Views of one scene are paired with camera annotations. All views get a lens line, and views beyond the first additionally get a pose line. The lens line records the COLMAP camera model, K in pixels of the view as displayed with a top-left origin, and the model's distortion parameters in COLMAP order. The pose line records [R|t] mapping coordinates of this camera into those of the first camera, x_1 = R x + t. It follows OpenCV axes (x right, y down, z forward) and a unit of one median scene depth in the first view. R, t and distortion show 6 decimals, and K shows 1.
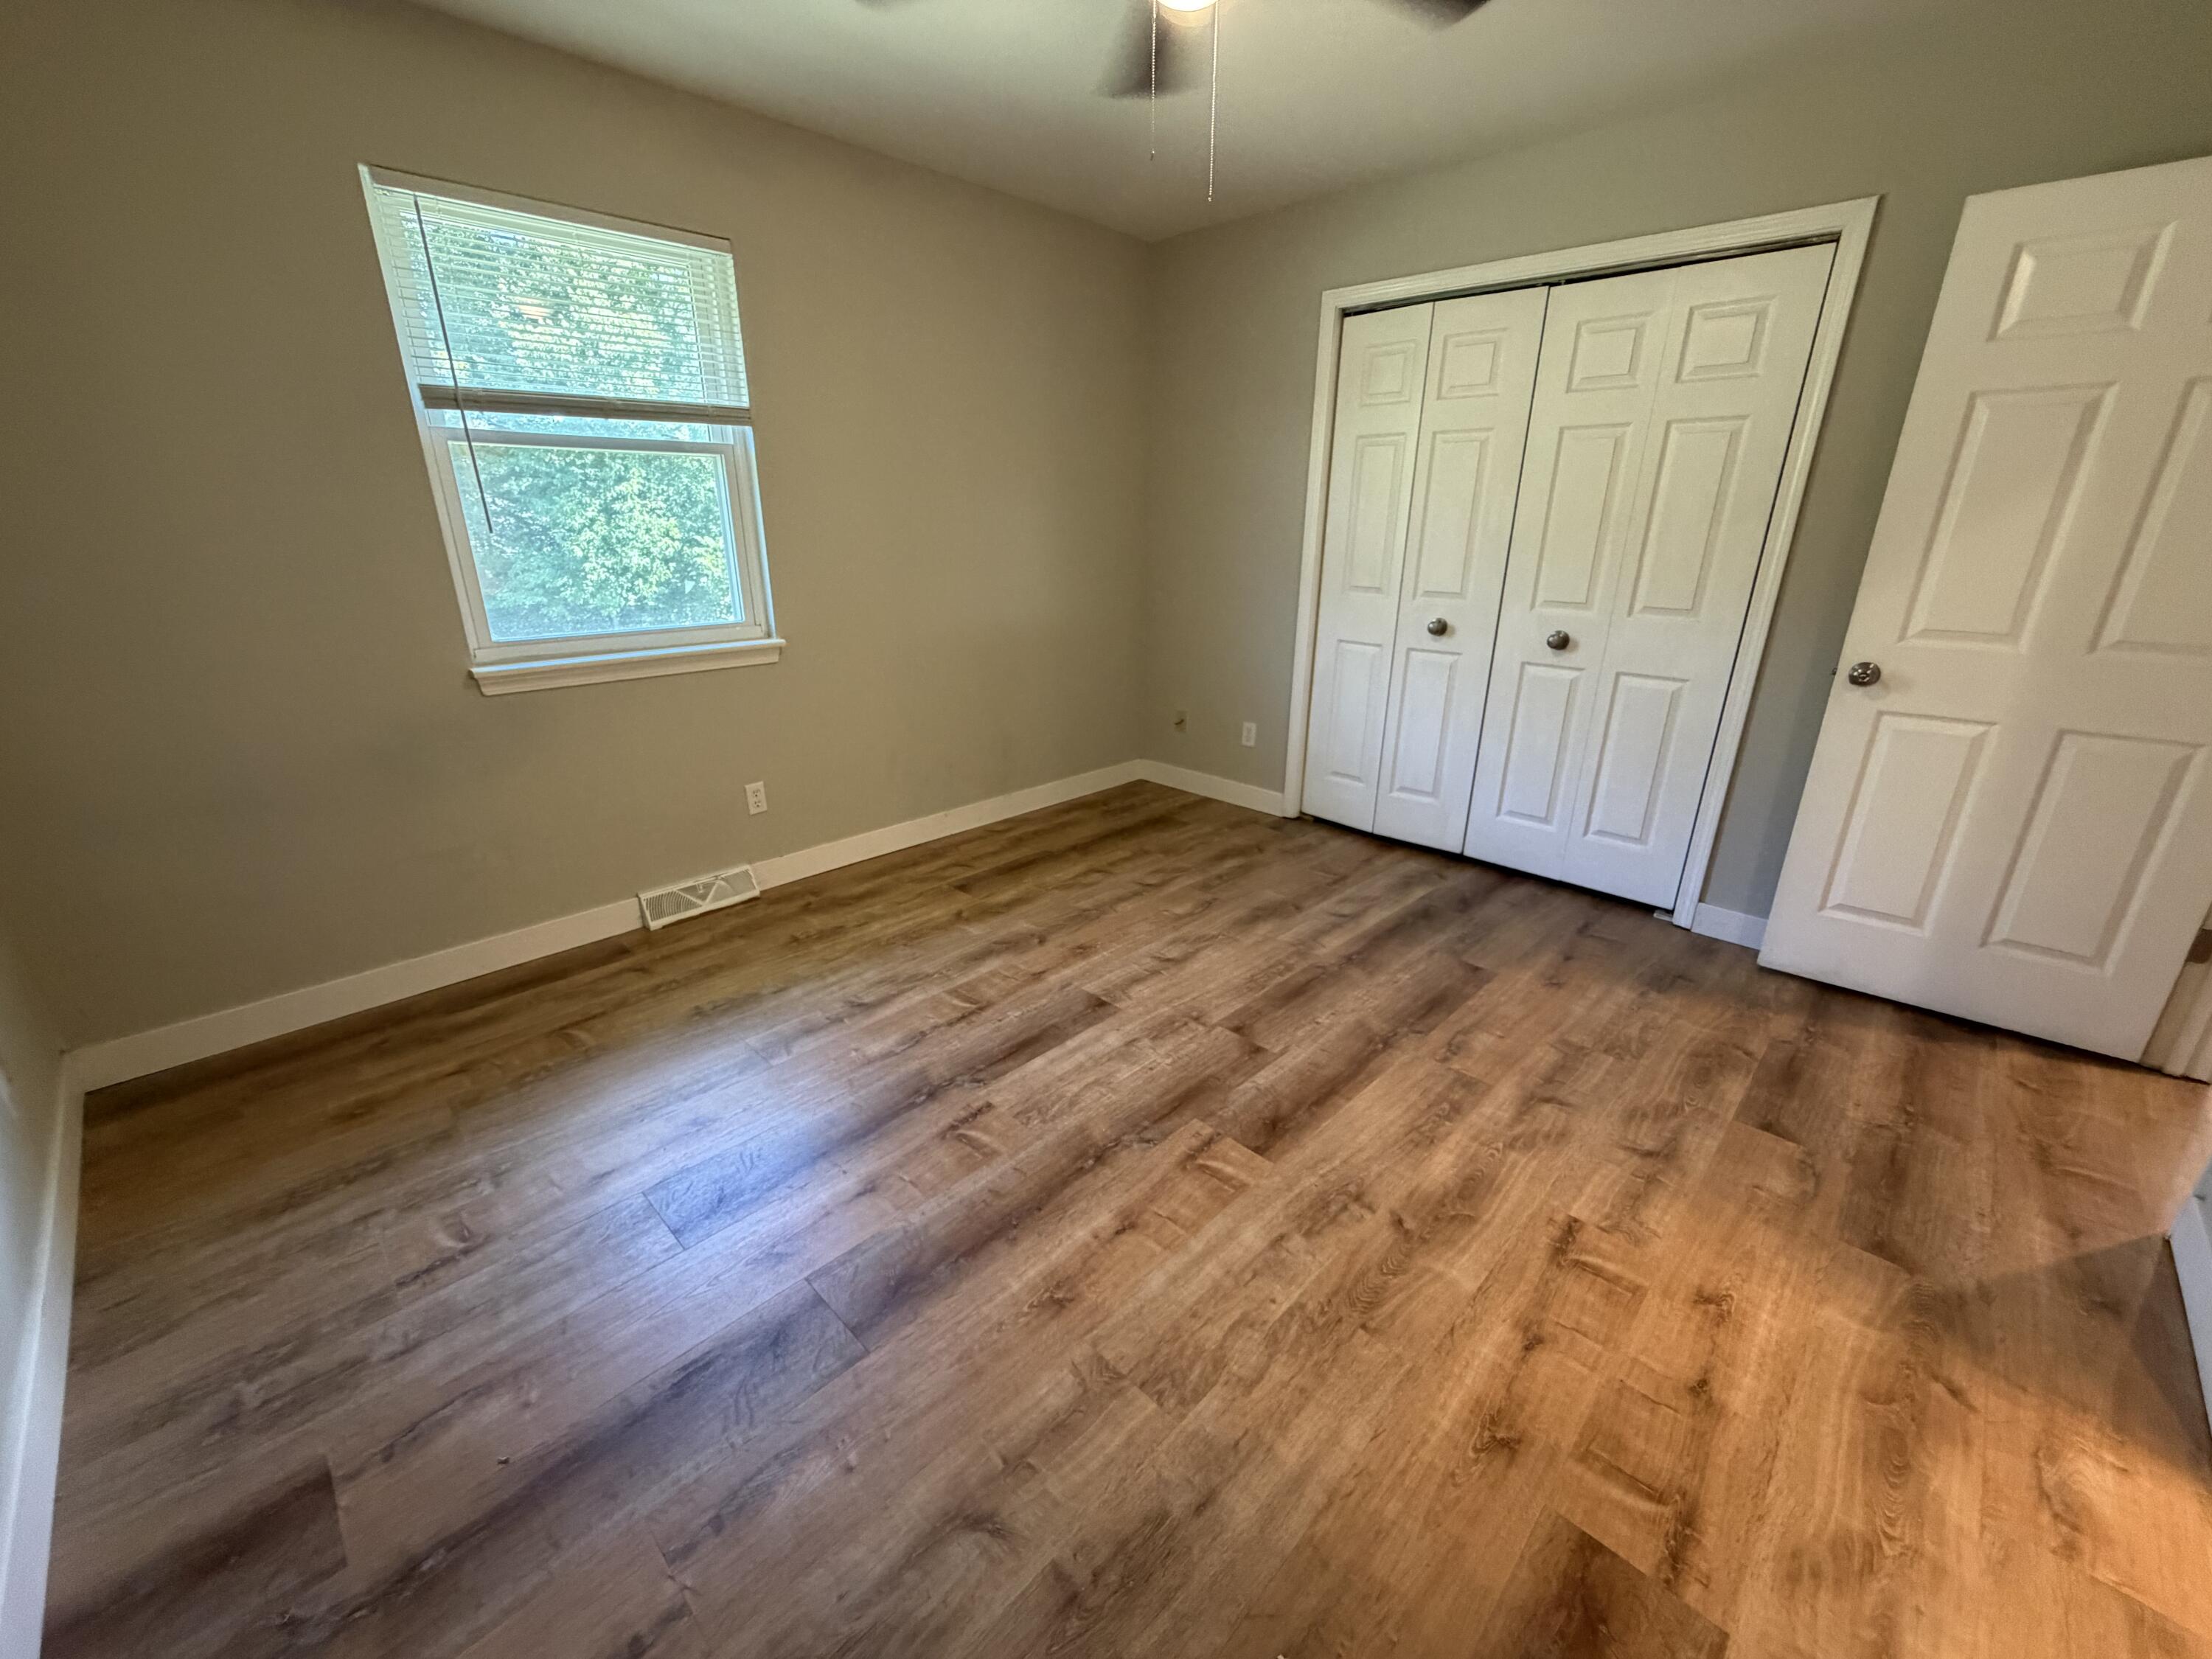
lens RADIAL K [[886.2, 0, 1100.8], [0, 886.2, 829.4], [0, 0, 1]] dist [0.000903, 0.000367]
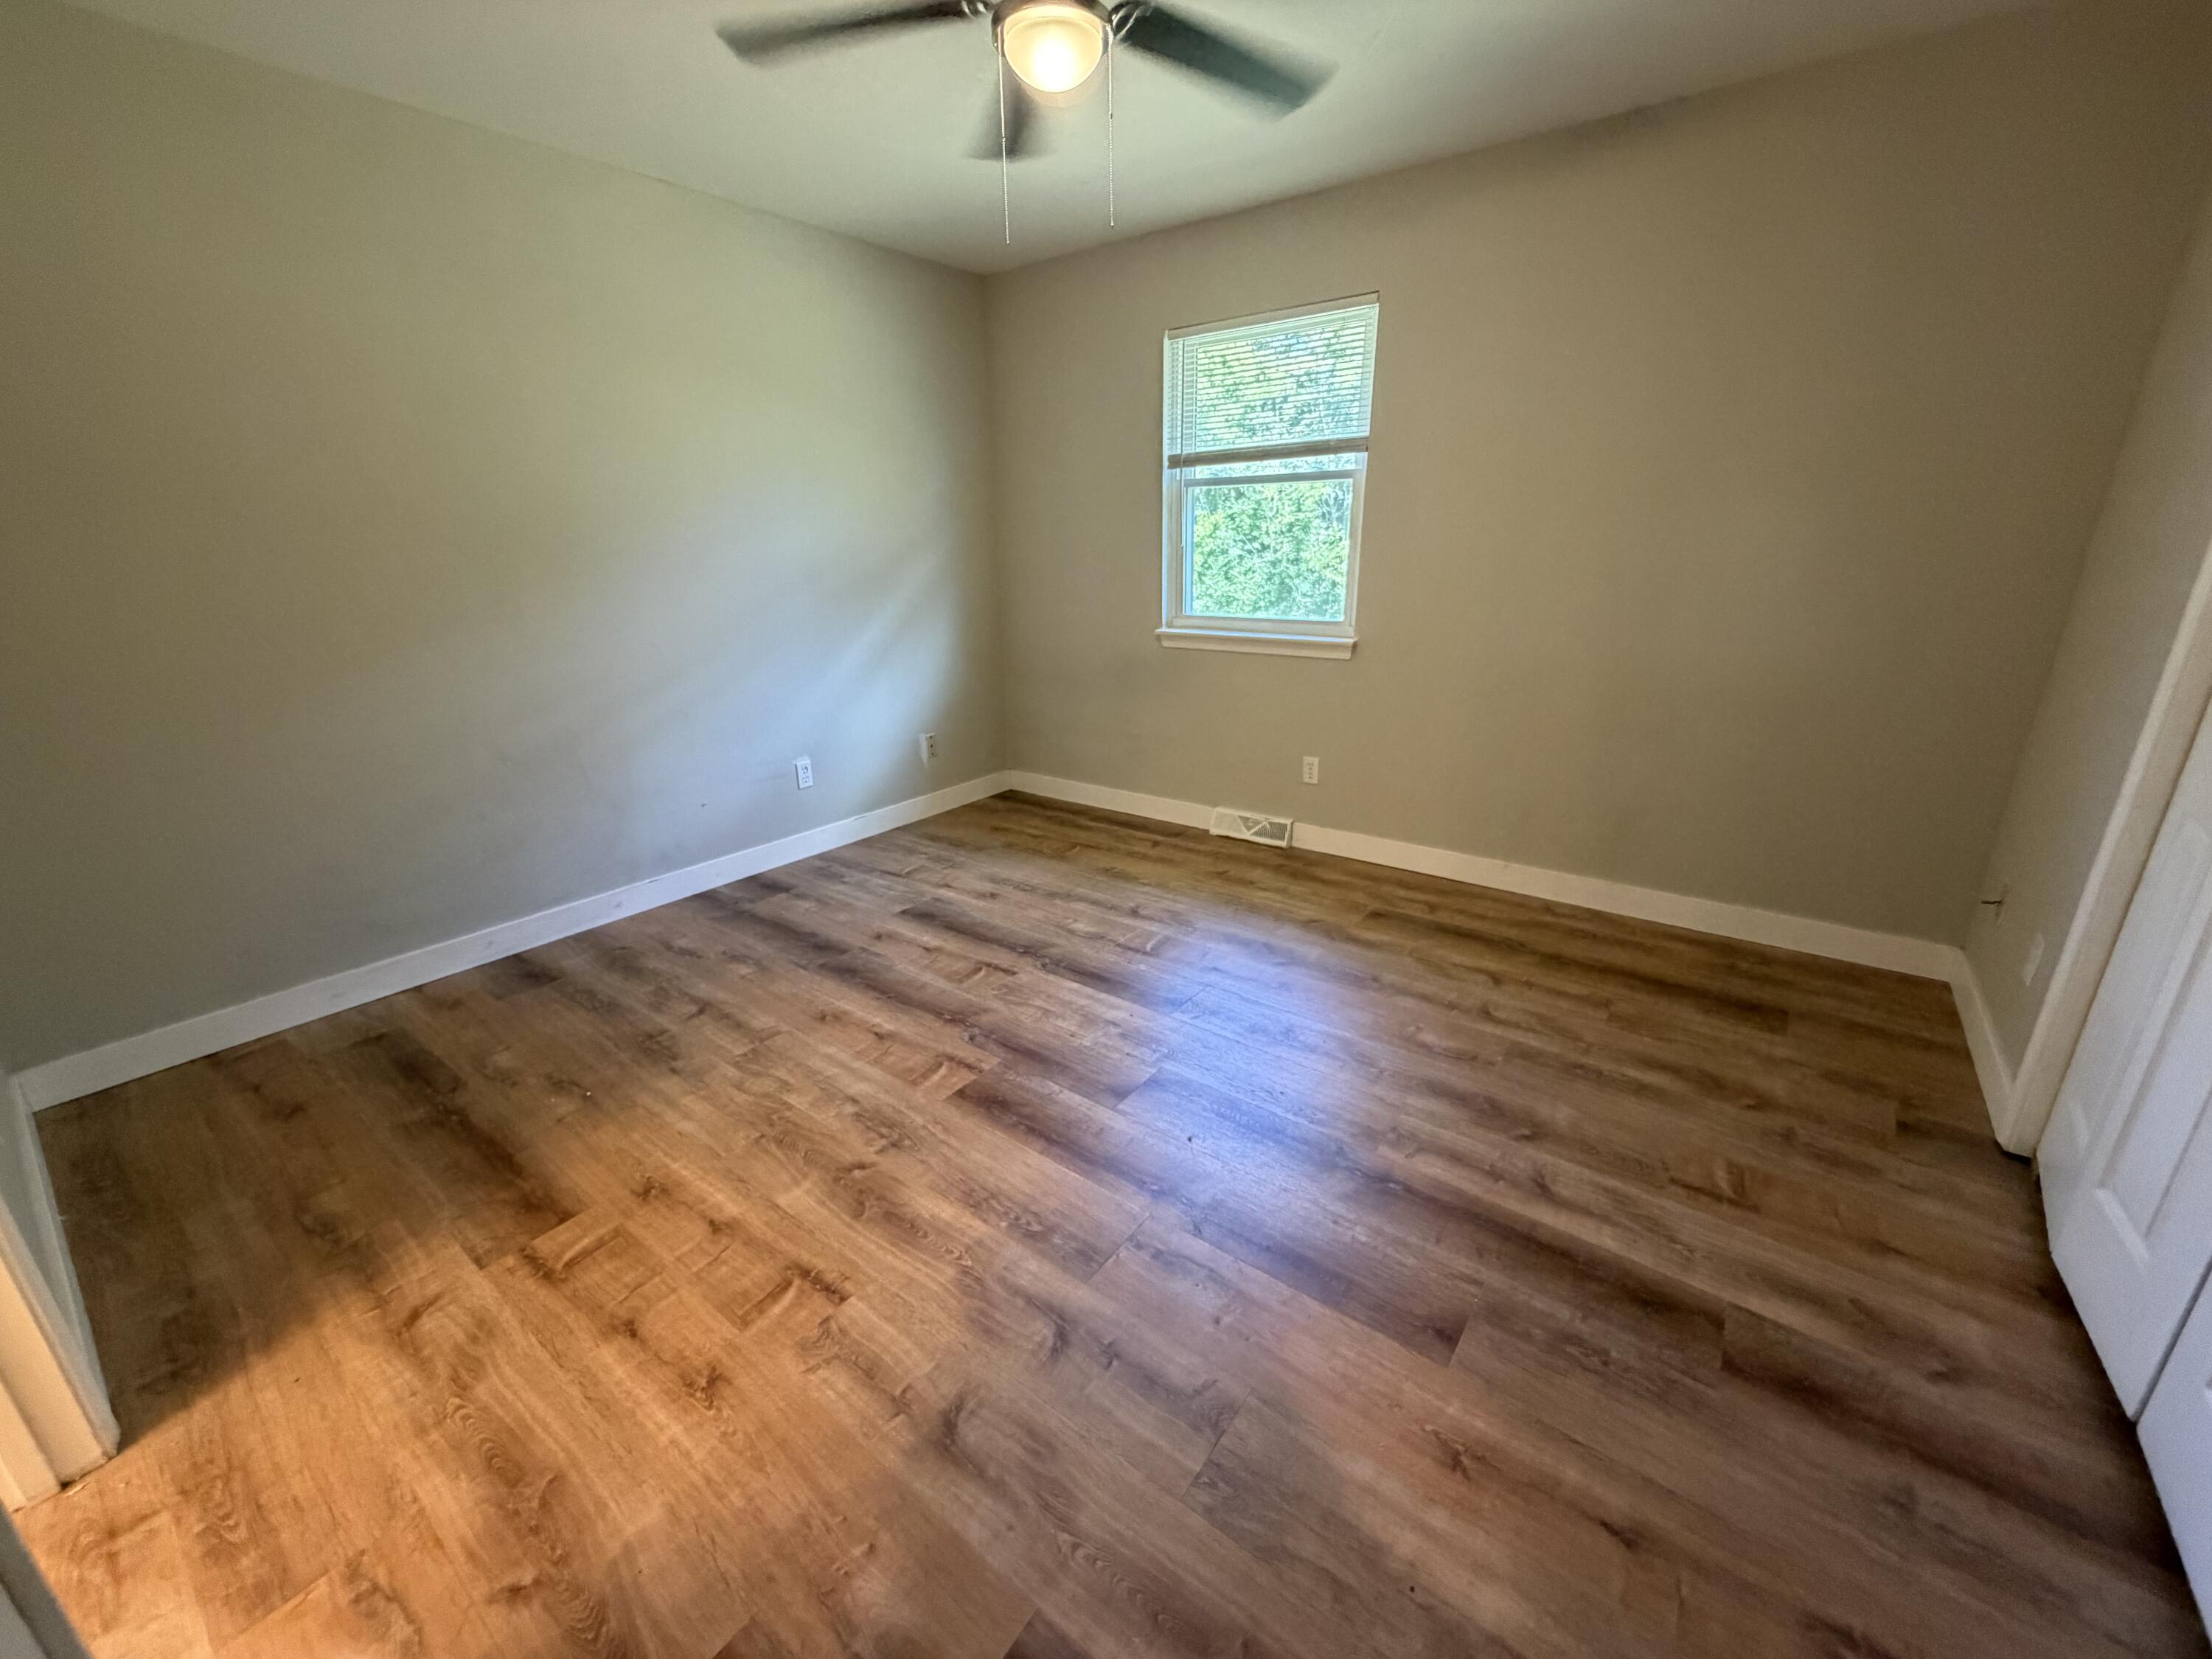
lens RADIAL K [[886.2, 0, 1100.8], [0, 886.2, 829.4], [0, 0, 1]] dist [0.000903, 0.000367]
pose [[0.124116, 0.309165, -0.942874, 1.061668], [-0.316106, 0.913034, 0.257770, -0.267423], [0.940570, 0.266055, 0.211051, 0.768335]]
